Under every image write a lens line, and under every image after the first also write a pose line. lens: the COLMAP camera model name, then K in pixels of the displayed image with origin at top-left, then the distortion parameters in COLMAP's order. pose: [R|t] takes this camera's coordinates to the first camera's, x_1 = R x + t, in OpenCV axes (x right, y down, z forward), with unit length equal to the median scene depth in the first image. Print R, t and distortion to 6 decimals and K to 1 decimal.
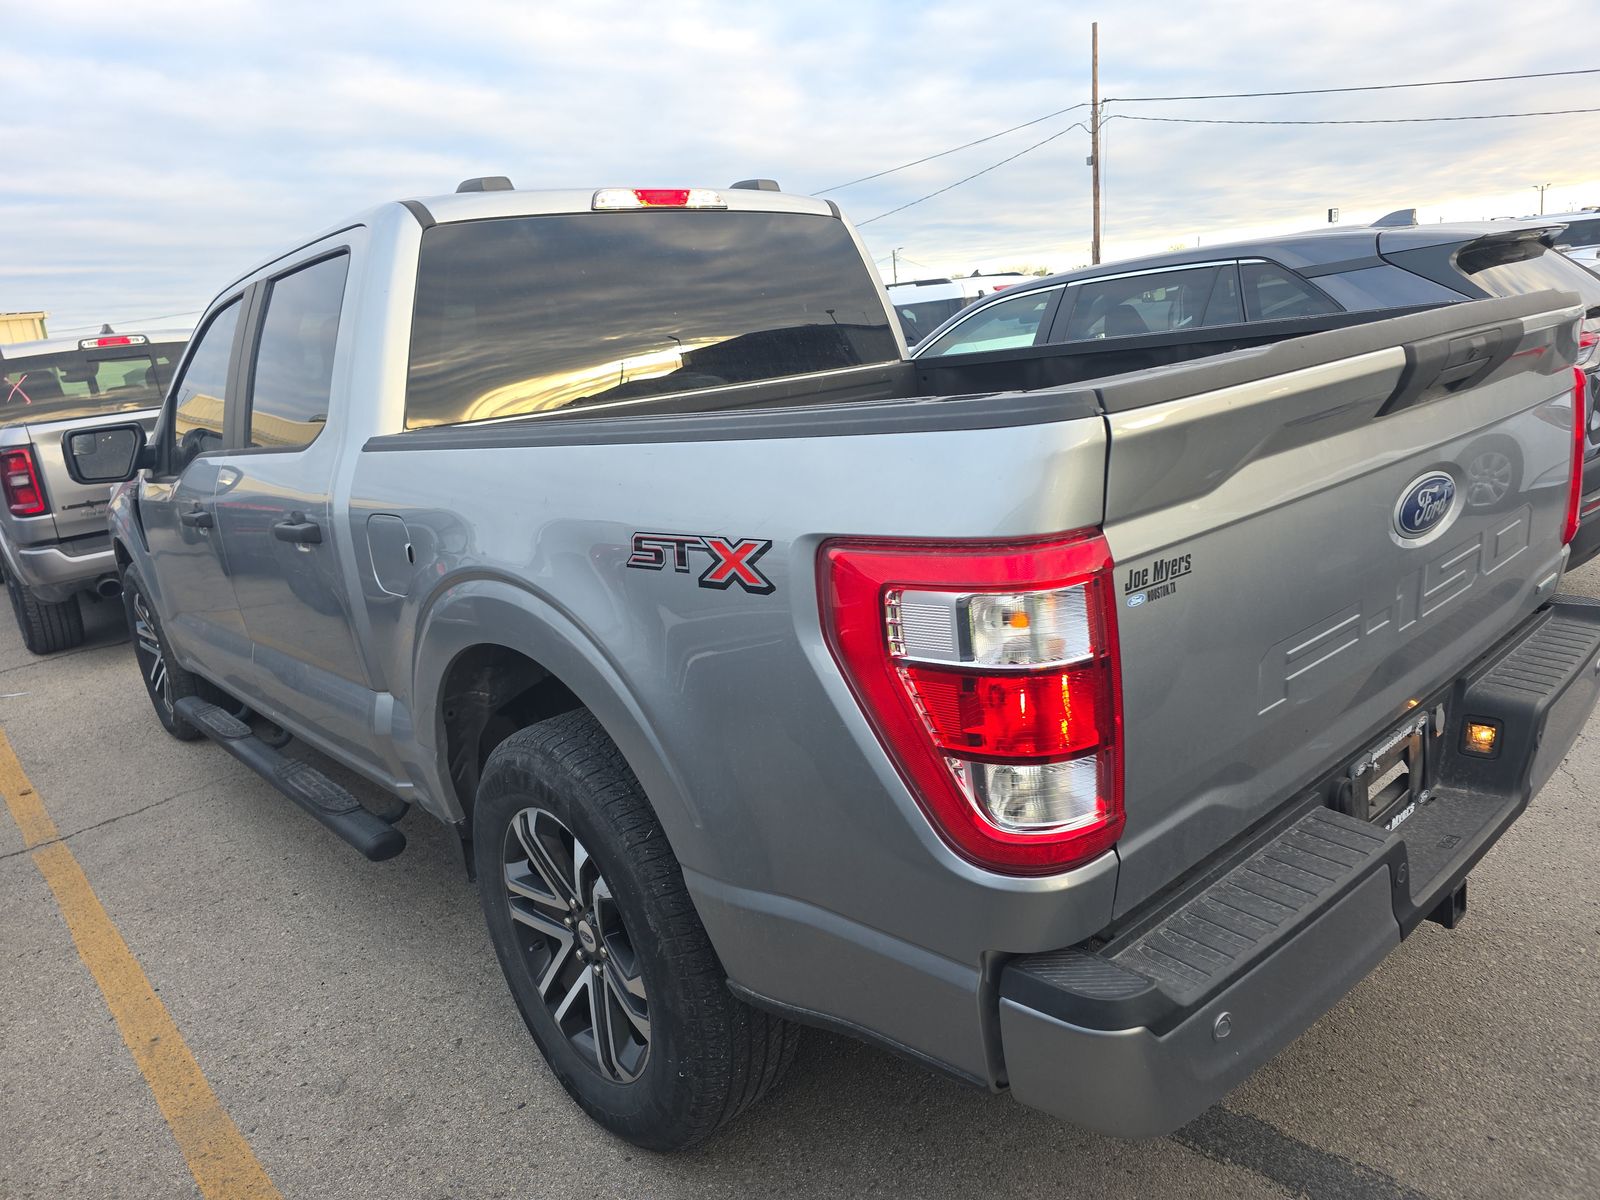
lens RADIAL K [[1220.8, 0, 764.2], [0, 1220.8, 597.1], [0, 0, 1]] dist [0.054227, -0.059347]
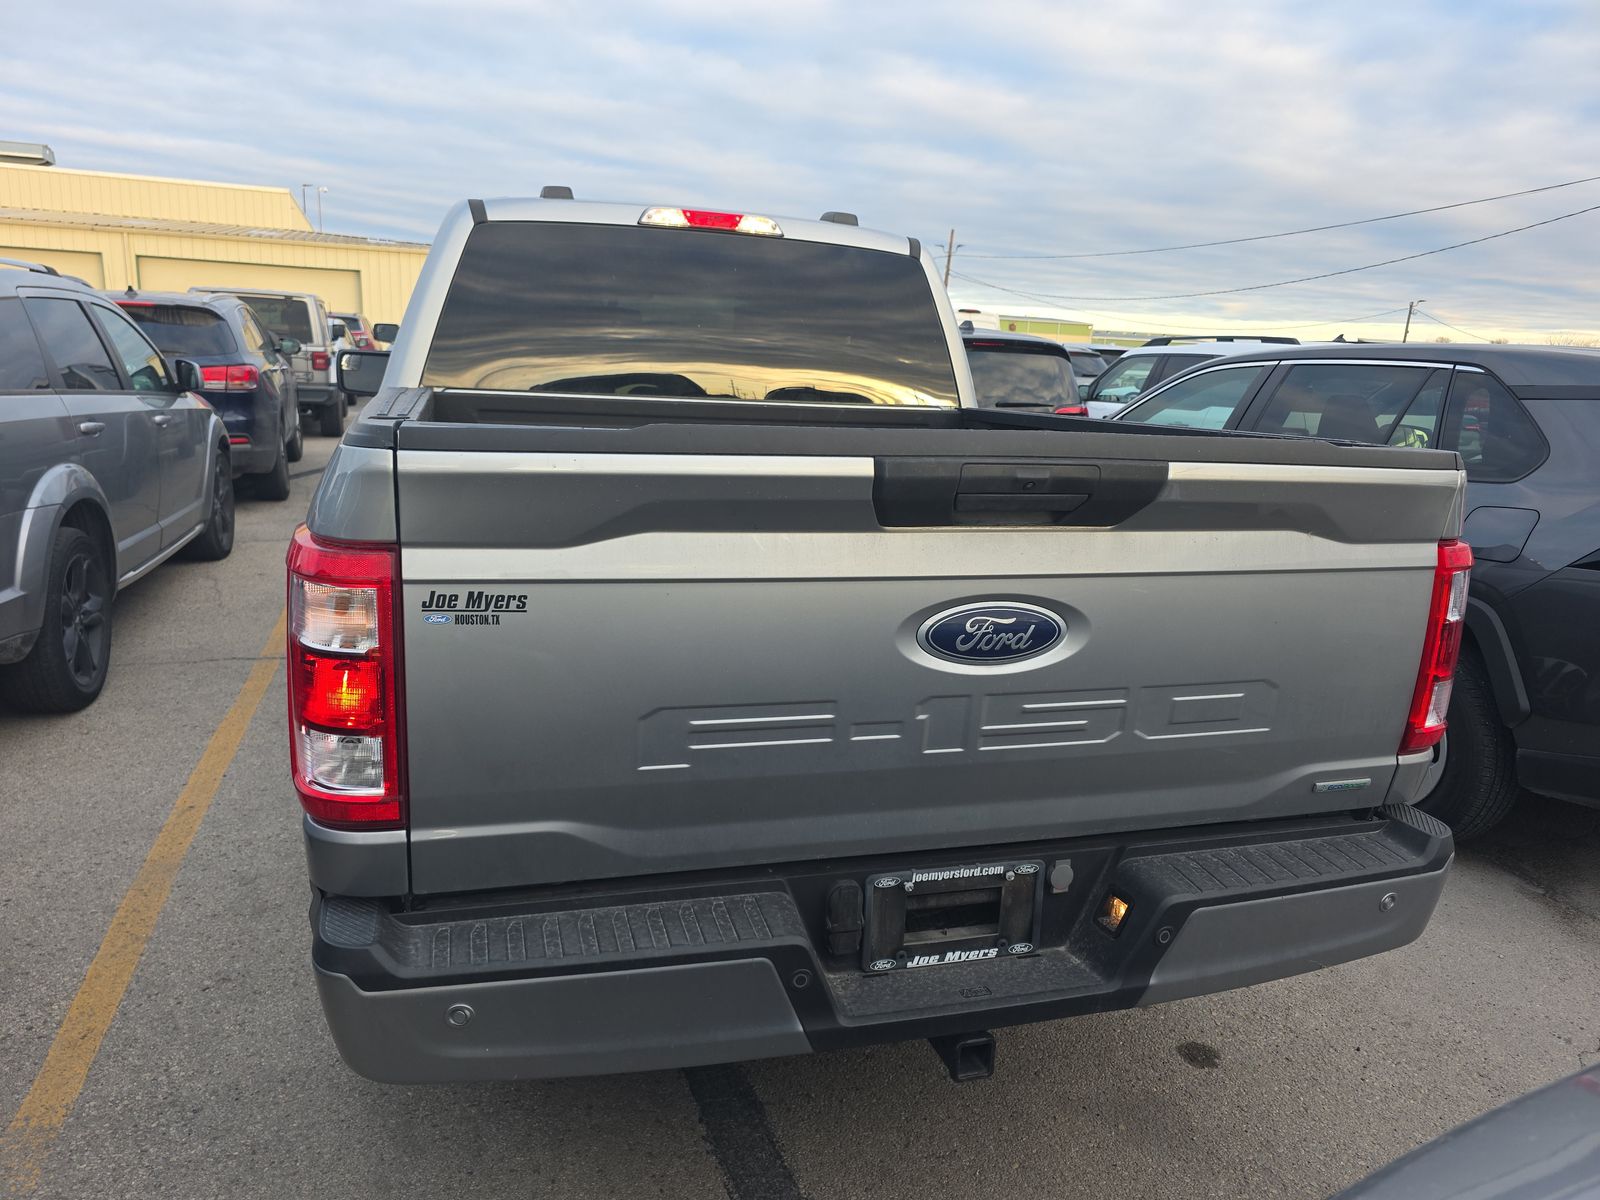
lens RADIAL K [[1220.8, 0, 764.2], [0, 1220.8, 597.1], [0, 0, 1]] dist [0.054227, -0.059347]
pose [[0.873374, 0.239839, -0.423904, 0.506530], [-0.237918, 0.969530, 0.058363, -0.075333], [0.424985, 0.049881, 0.903825, 0.049899]]
